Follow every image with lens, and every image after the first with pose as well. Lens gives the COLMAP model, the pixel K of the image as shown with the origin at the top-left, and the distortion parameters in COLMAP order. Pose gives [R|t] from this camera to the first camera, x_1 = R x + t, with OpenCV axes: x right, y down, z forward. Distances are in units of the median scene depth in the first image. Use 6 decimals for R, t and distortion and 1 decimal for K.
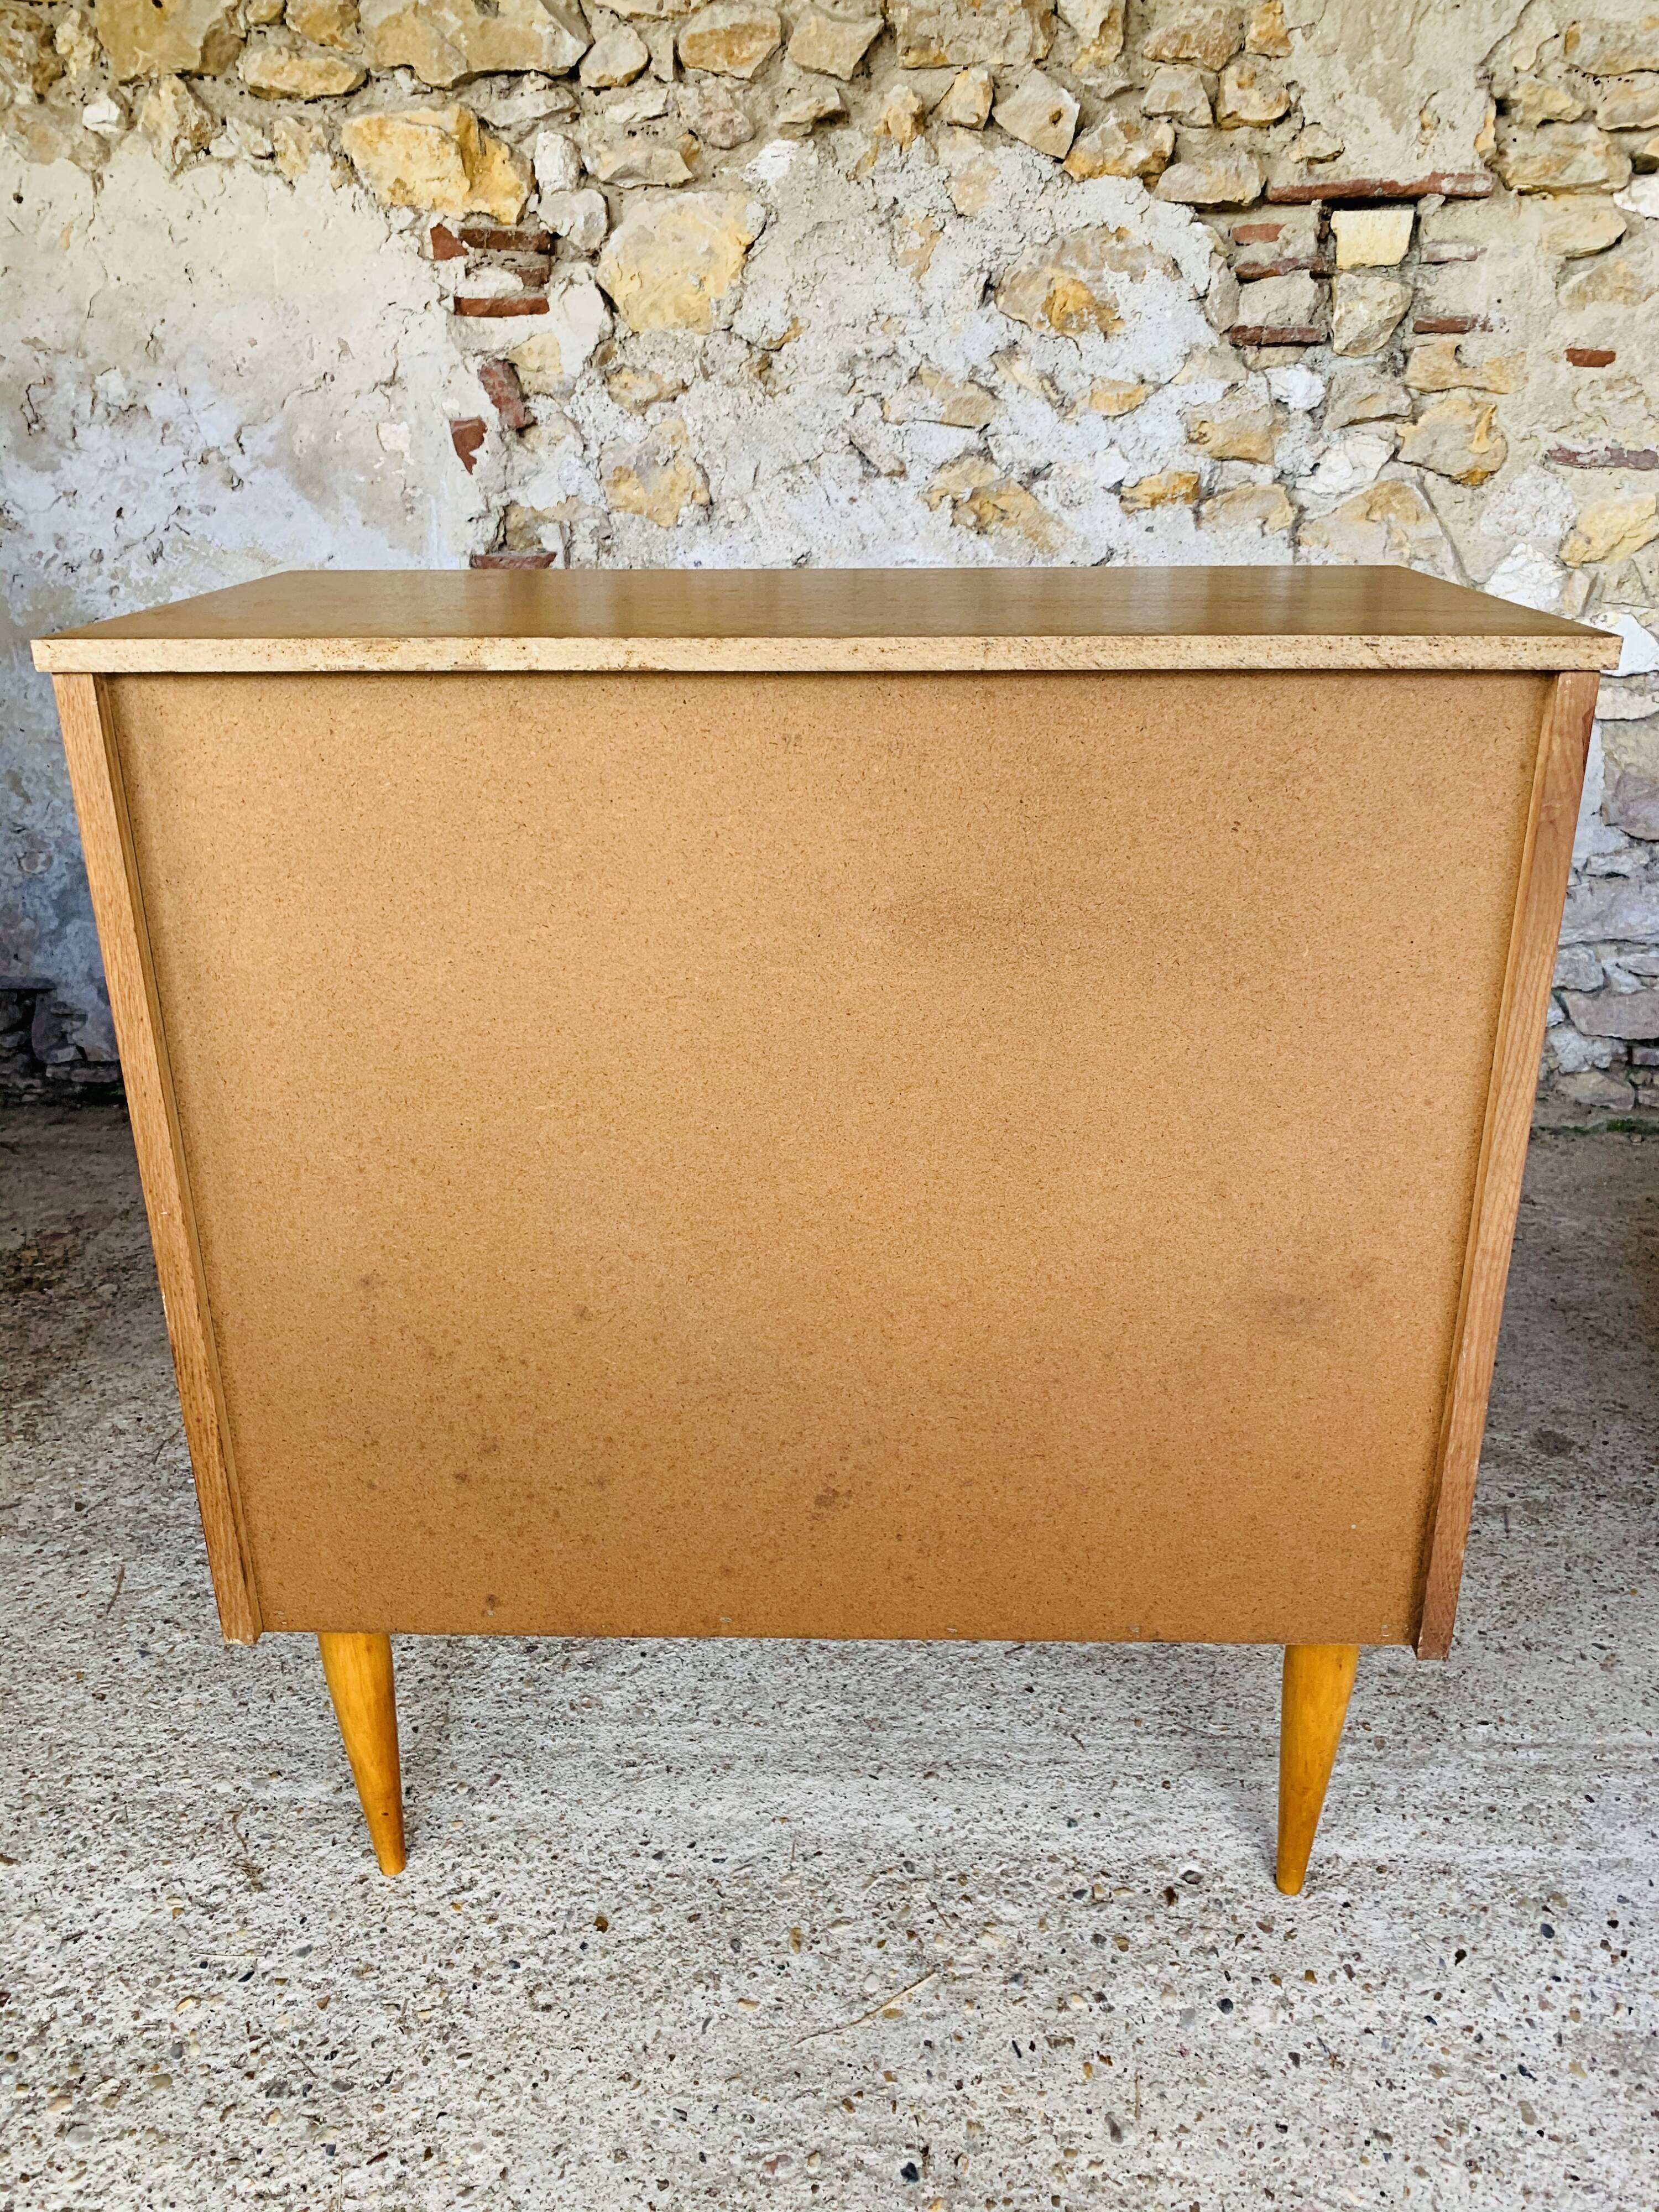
lens RADIAL K [[1727.1, 0, 845.5], [0, 1727.1, 1102.4], [0, 0, 1]] dist [-0.003401, -0.002546]
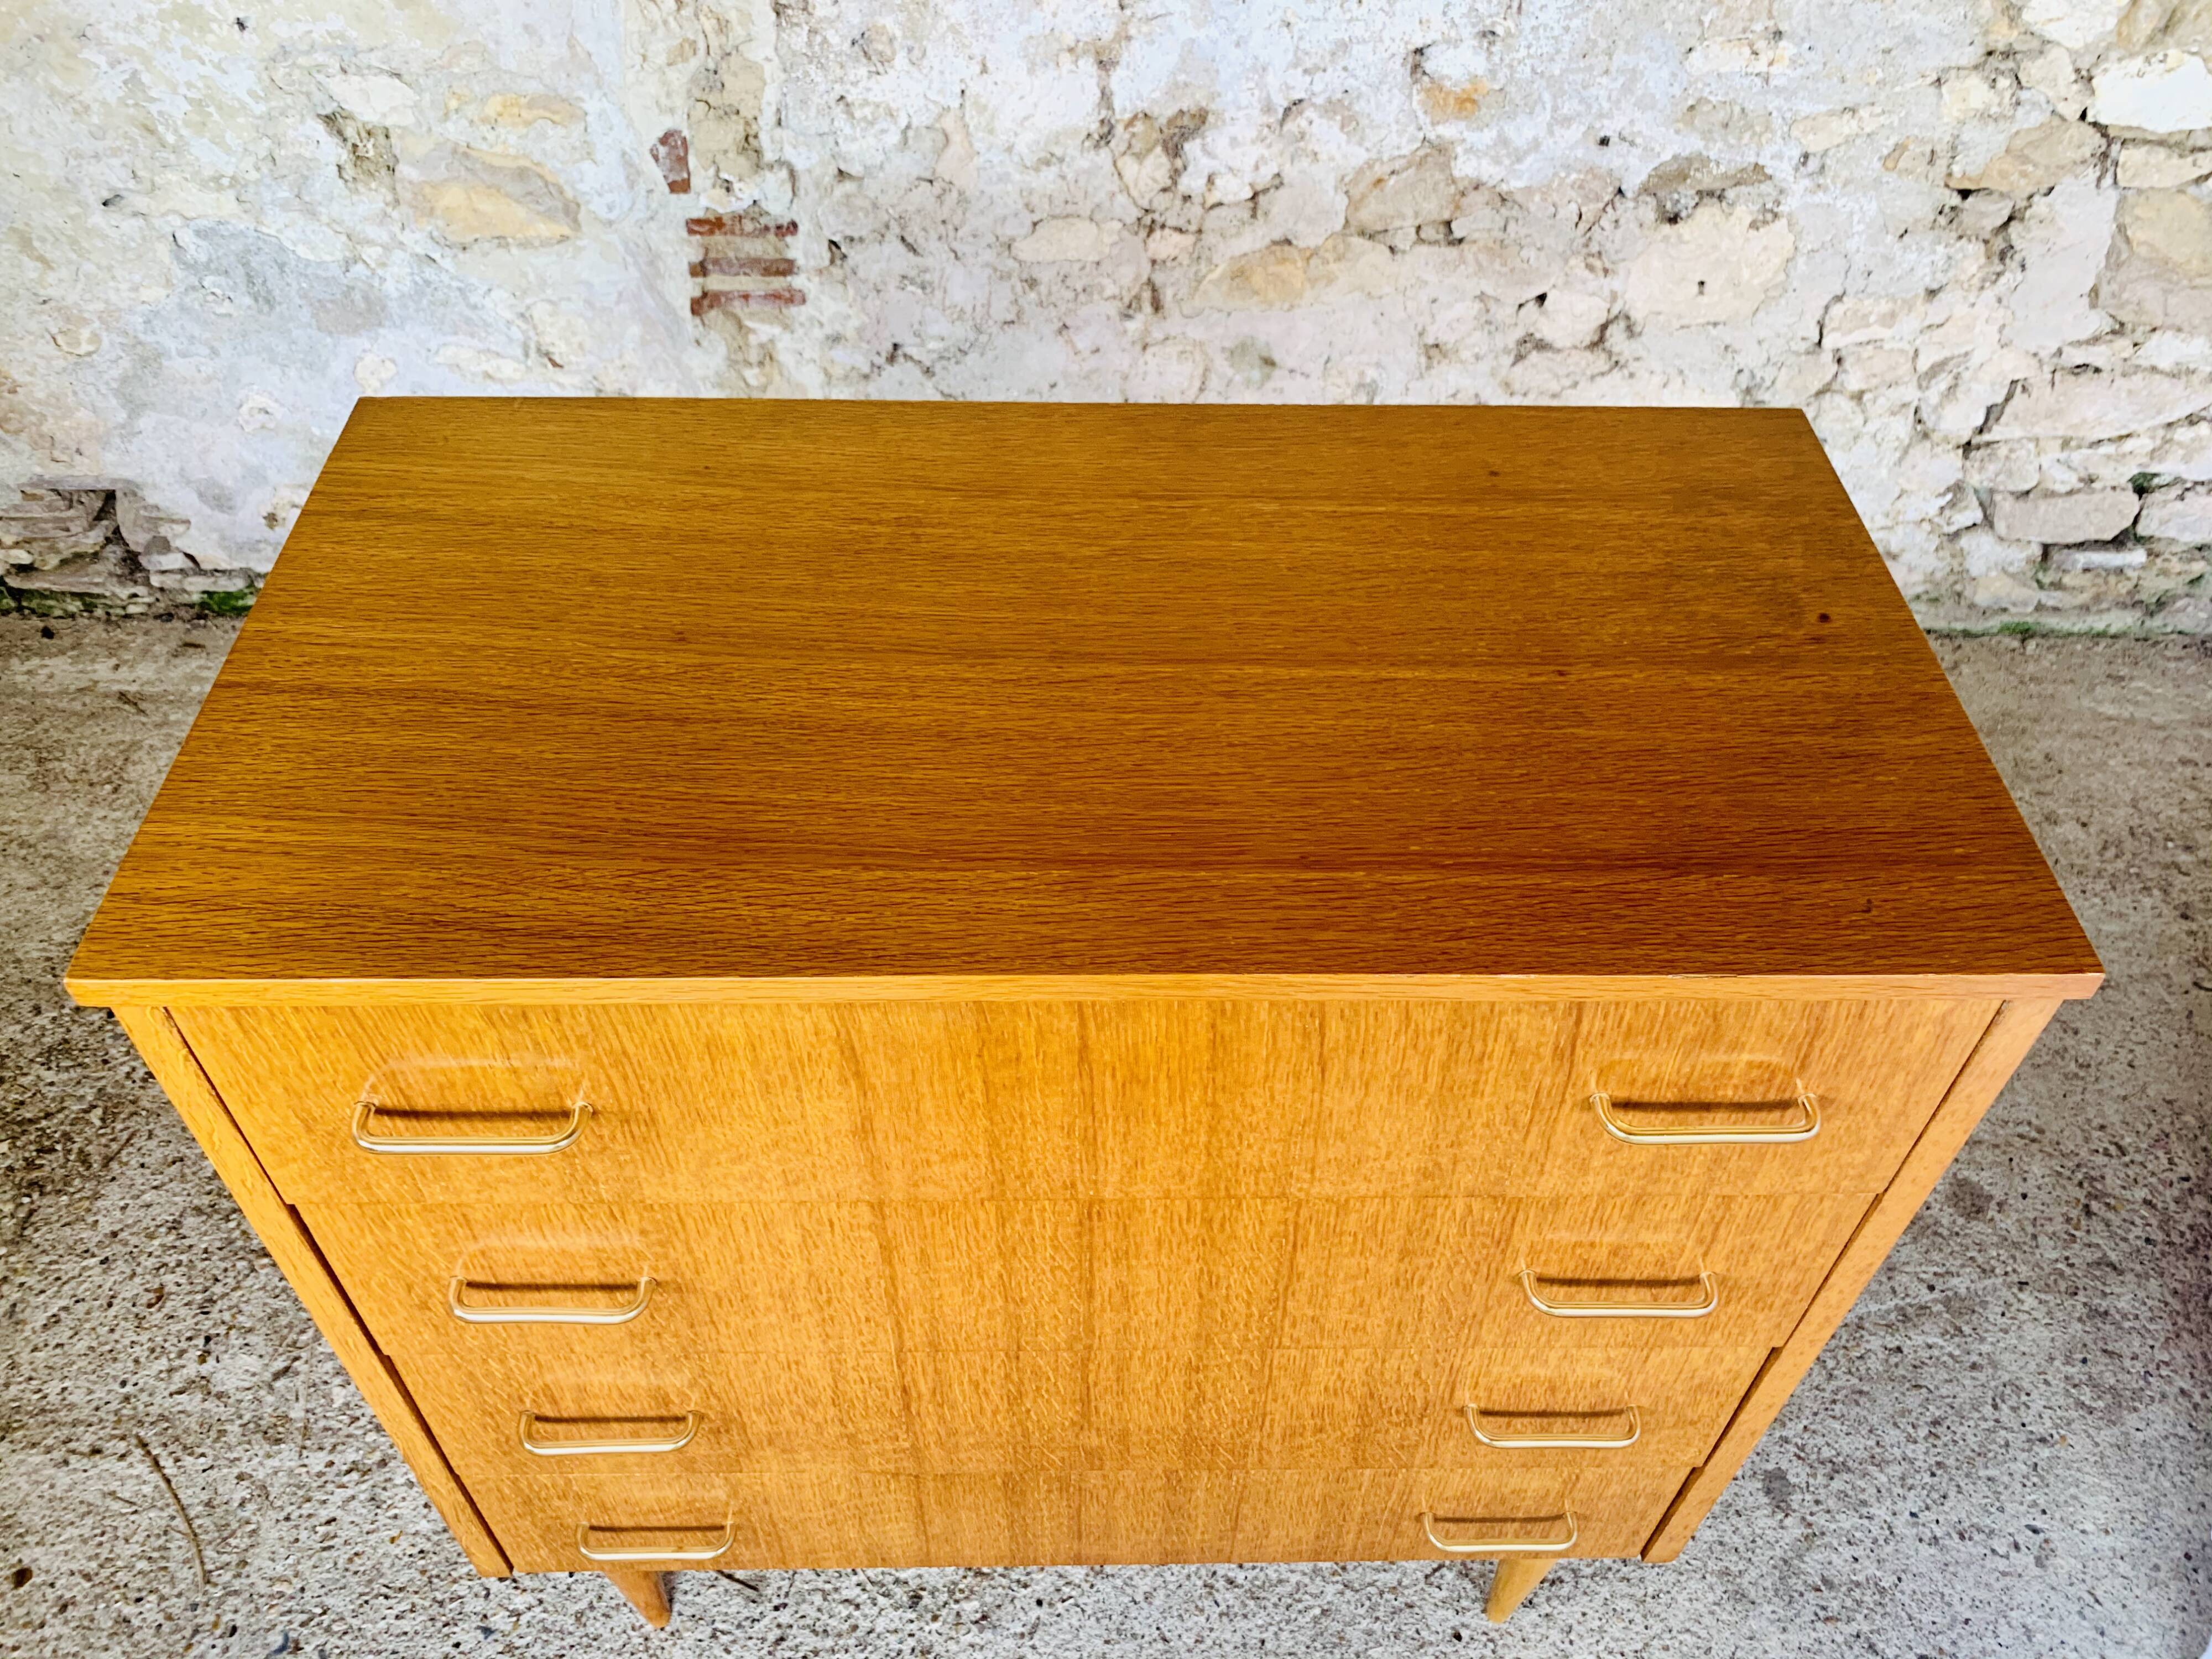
lens RADIAL K [[1727.1, 0, 1114.1], [0, 1727.1, 823.2], [0, 0, 1]] dist [-0.003401, -0.002546]
pose [[0.997127, -0.031718, 0.068786, -0.089624], [0.000839, 0.912676, 0.408683, -0.308242], [-0.075742, -0.407451, 0.910081, 0.229237]]
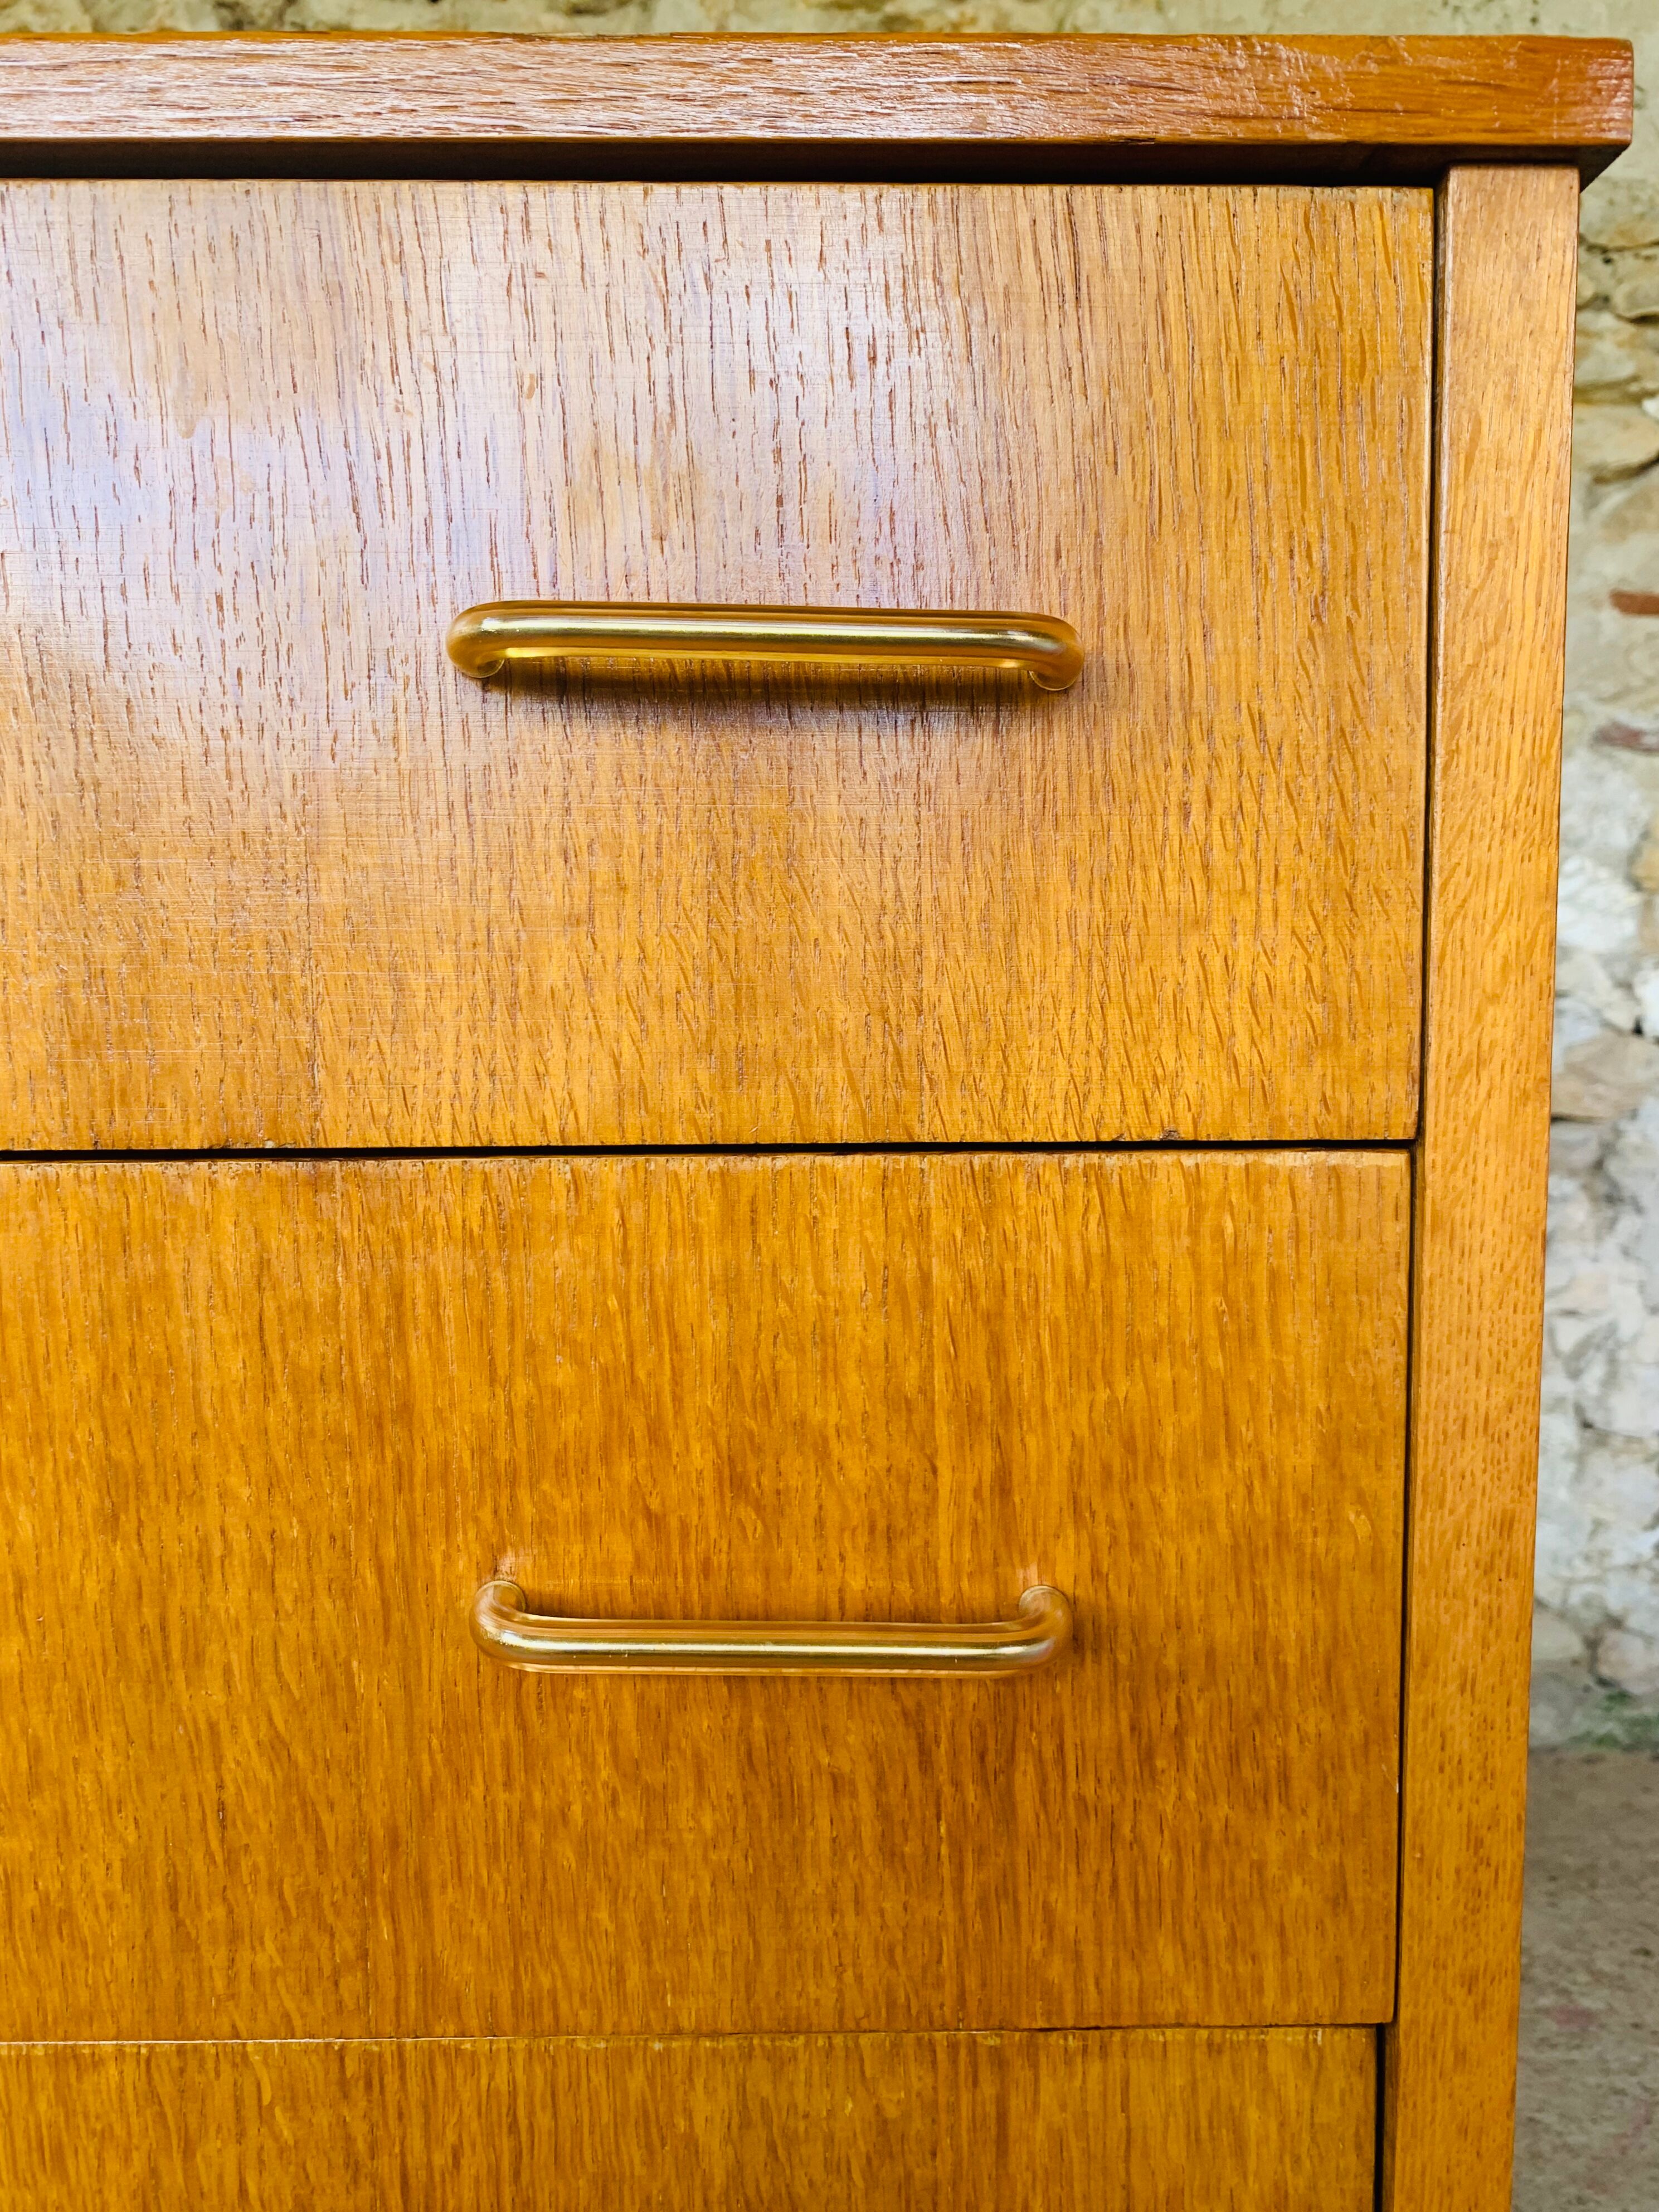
lens RADIAL K [[1727.2, 0, 835.0], [0, 1727.2, 1099.9], [0, 0, 1]] dist [-0.003401, -0.002546]
pose [[0.998136, -0.005033, 0.060816, 0.058117], [0.023109, 0.953545, -0.300364, -0.033549], [-0.056479, 0.301209, 0.951884, 0.418378]]
